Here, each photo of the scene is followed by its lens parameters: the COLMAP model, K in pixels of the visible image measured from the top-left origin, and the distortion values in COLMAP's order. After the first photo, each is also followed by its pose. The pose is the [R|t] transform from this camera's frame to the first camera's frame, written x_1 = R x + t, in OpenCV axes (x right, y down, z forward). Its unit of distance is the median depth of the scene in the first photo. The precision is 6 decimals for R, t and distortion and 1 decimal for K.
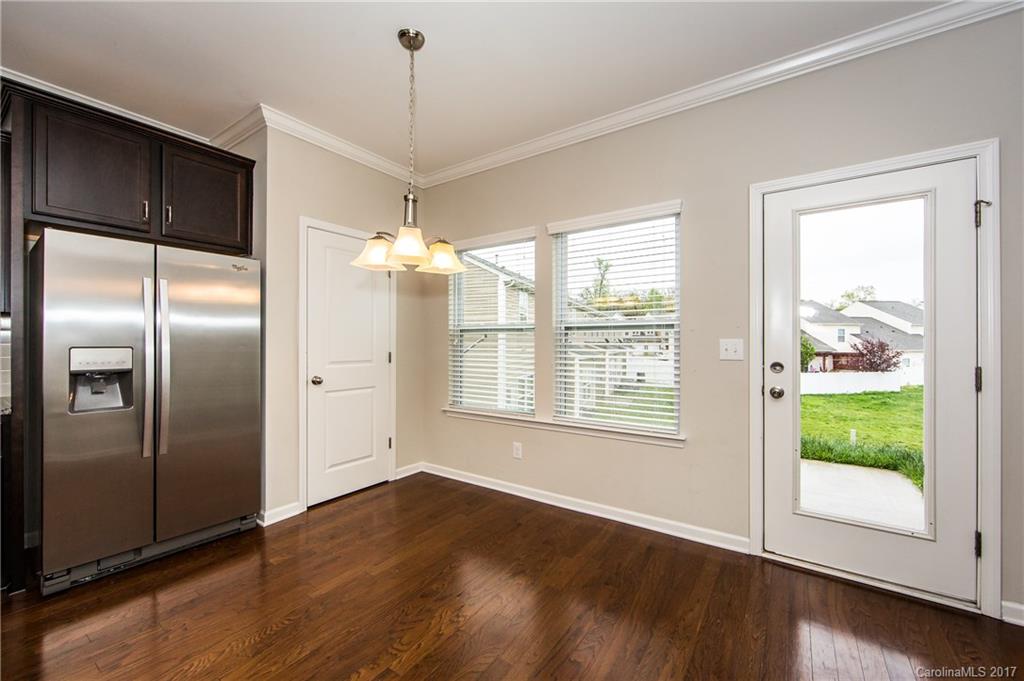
lens RADIAL K [[411.3, 0, 512.0], [0, 411.3, 340.5], [0, 0, 1]] dist [-0.002260, -0.000226]
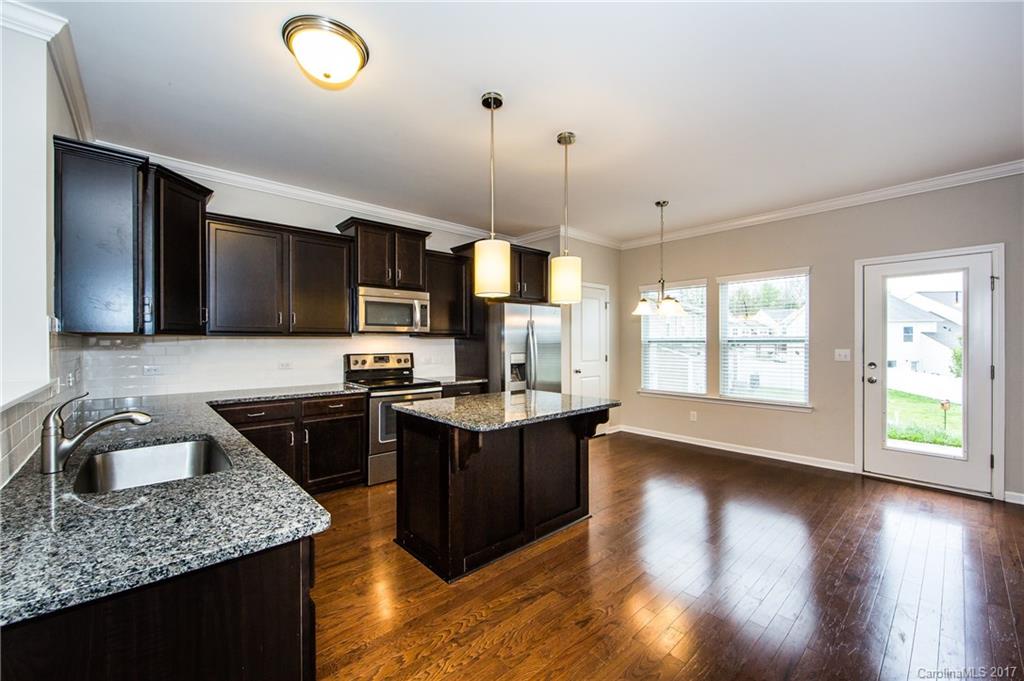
lens RADIAL K [[411.2, 0, 513.2], [0, 411.2, 343.8], [0, 0, 1]] dist [-0.001716, -0.000224]
pose [[0.974384, -0.003089, -0.224869, -0.438796], [0.005208, 0.999947, 0.008828, -0.049664], [0.224830, -0.009773, 0.974349, -1.020429]]
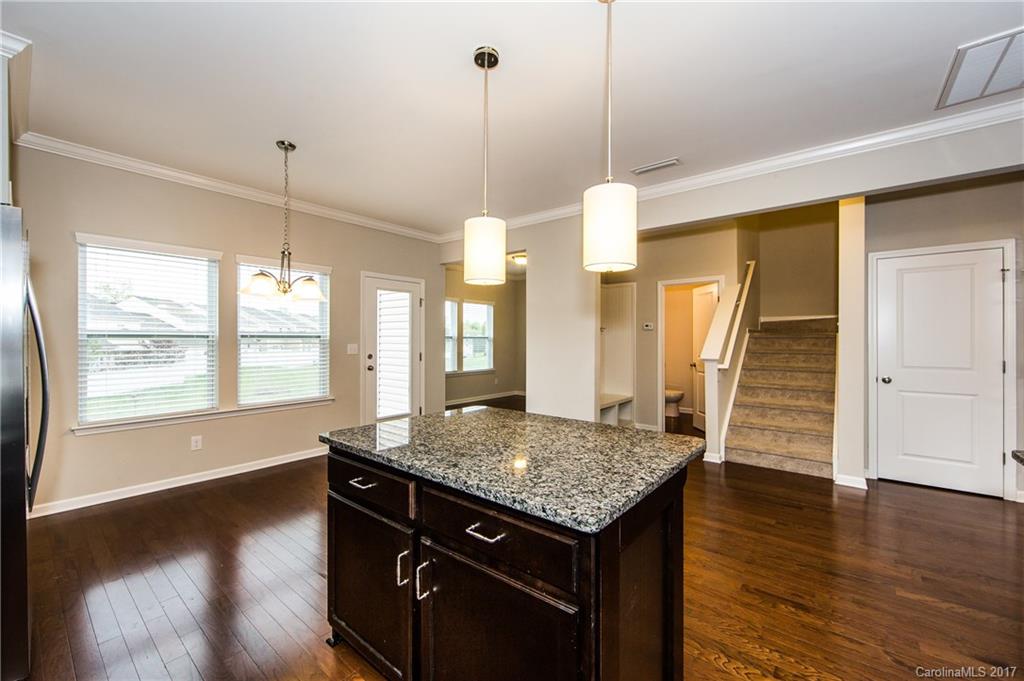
lens RADIAL K [[411.2, 0, 513.2], [0, 411.2, 343.8], [0, 0, 1]] dist [-0.001716, -0.000224]
pose [[0.078880, -0.016170, 0.996753, -1.470089], [-0.007655, 0.999829, 0.016826, -0.046594], [-0.996855, -0.008958, 0.078743, 0.055765]]
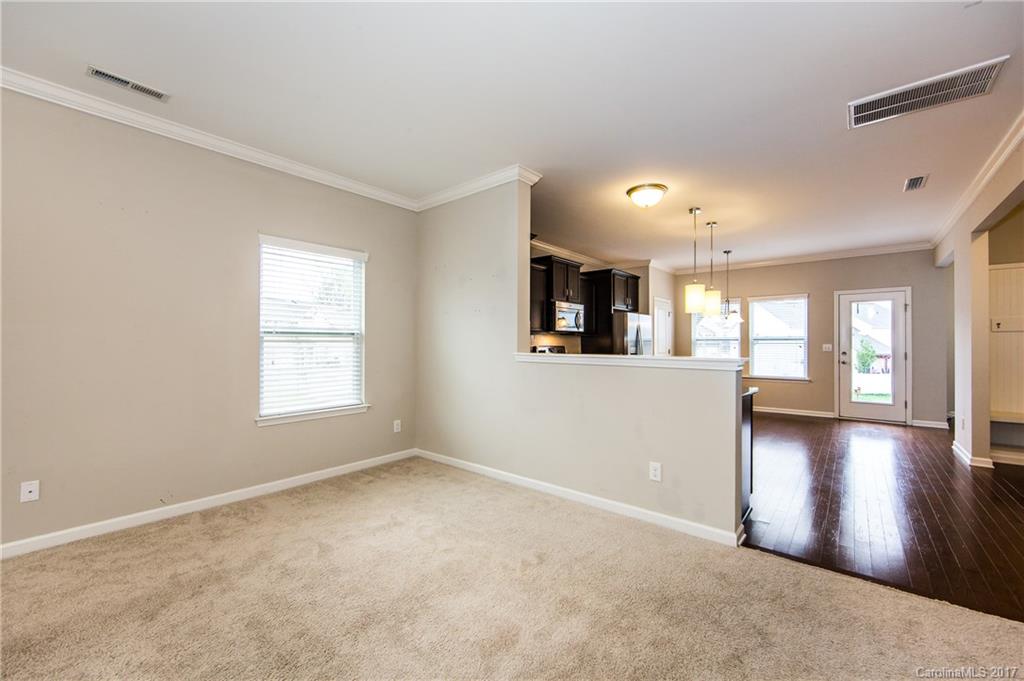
lens RADIAL K [[408.4, 0, 539.1], [0, 408.4, 342.2], [0, 0, 1]] dist [-0.000322, 0.000012]
pose [[0.998193, 0.001313, -0.060082, -1.354144], [-0.001425, 0.999997, -0.001808, -0.009098], [0.060080, 0.001890, 0.998192, -2.042729]]
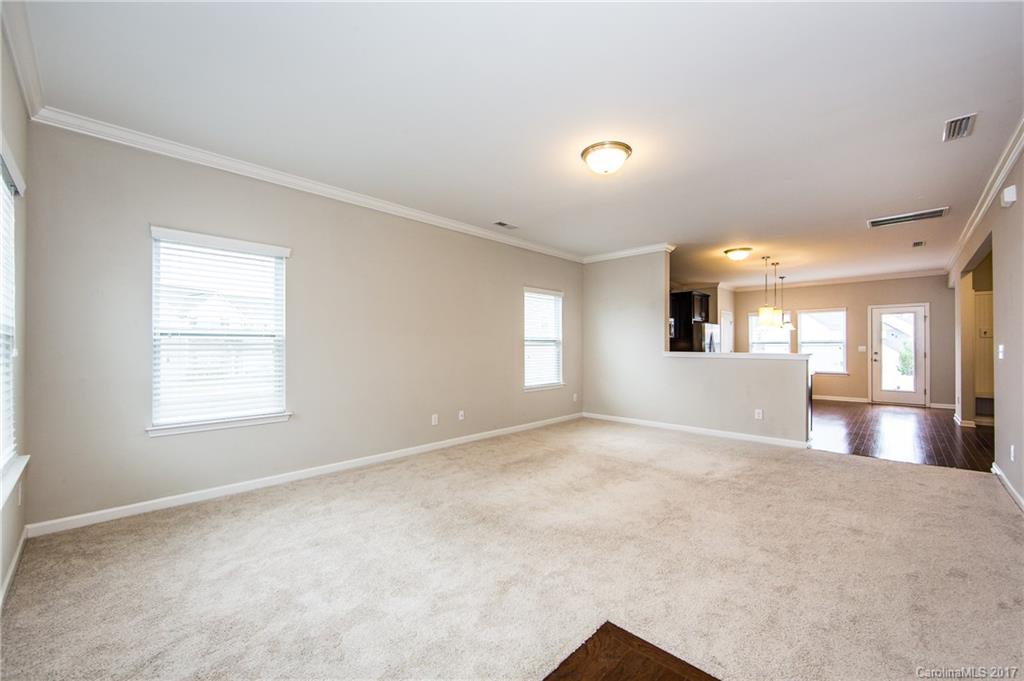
lens RADIAL K [[408.4, 0, 523.9], [0, 408.4, 345.1], [0, 0, 1]] dist [0.000057, 0.000084]
pose [[0.988922, -0.001188, -0.148430, -2.038732], [0.001074, 0.999999, -0.000847, -0.013758], [0.148431, 0.000678, 0.988923, -3.260375]]
